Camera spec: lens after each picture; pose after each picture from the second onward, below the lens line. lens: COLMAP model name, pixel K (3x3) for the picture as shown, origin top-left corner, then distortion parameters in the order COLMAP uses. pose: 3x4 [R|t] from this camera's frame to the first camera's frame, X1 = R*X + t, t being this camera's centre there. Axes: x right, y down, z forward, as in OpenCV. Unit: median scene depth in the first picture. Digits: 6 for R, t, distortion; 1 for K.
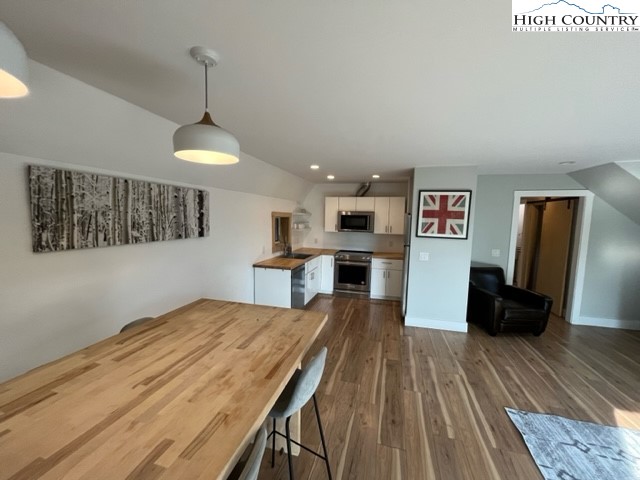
lens RADIAL K [[259.6, 0, 318.4], [0, 259.6, 242.2], [0, 0, 1]] dist [0.002024, -0.000037]
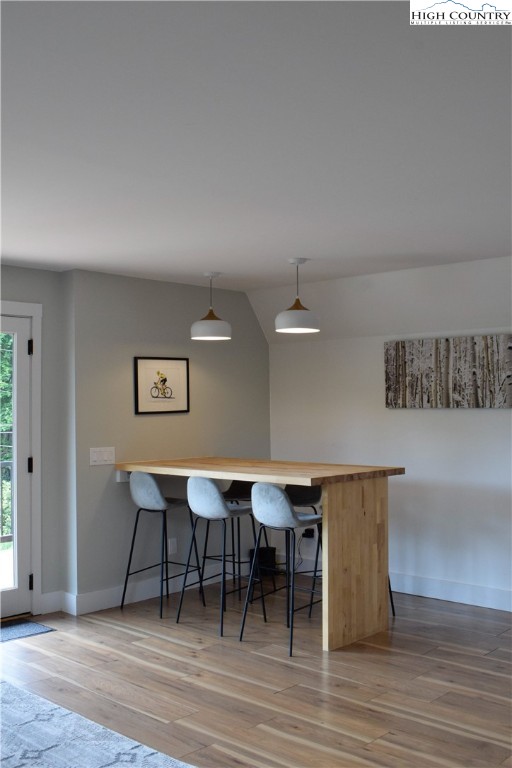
lens RADIAL K [[804.2, 0, 256.4], [0, 804.2, 383.5], [0, 0, 1]] dist [-0.003364, 0.000000]
pose [[-0.457438, -0.039191, -0.888378, 1.942091], [-0.090528, 0.995890, 0.002680, -0.023593], [0.884622, 0.081649, -0.459106, 1.583408]]
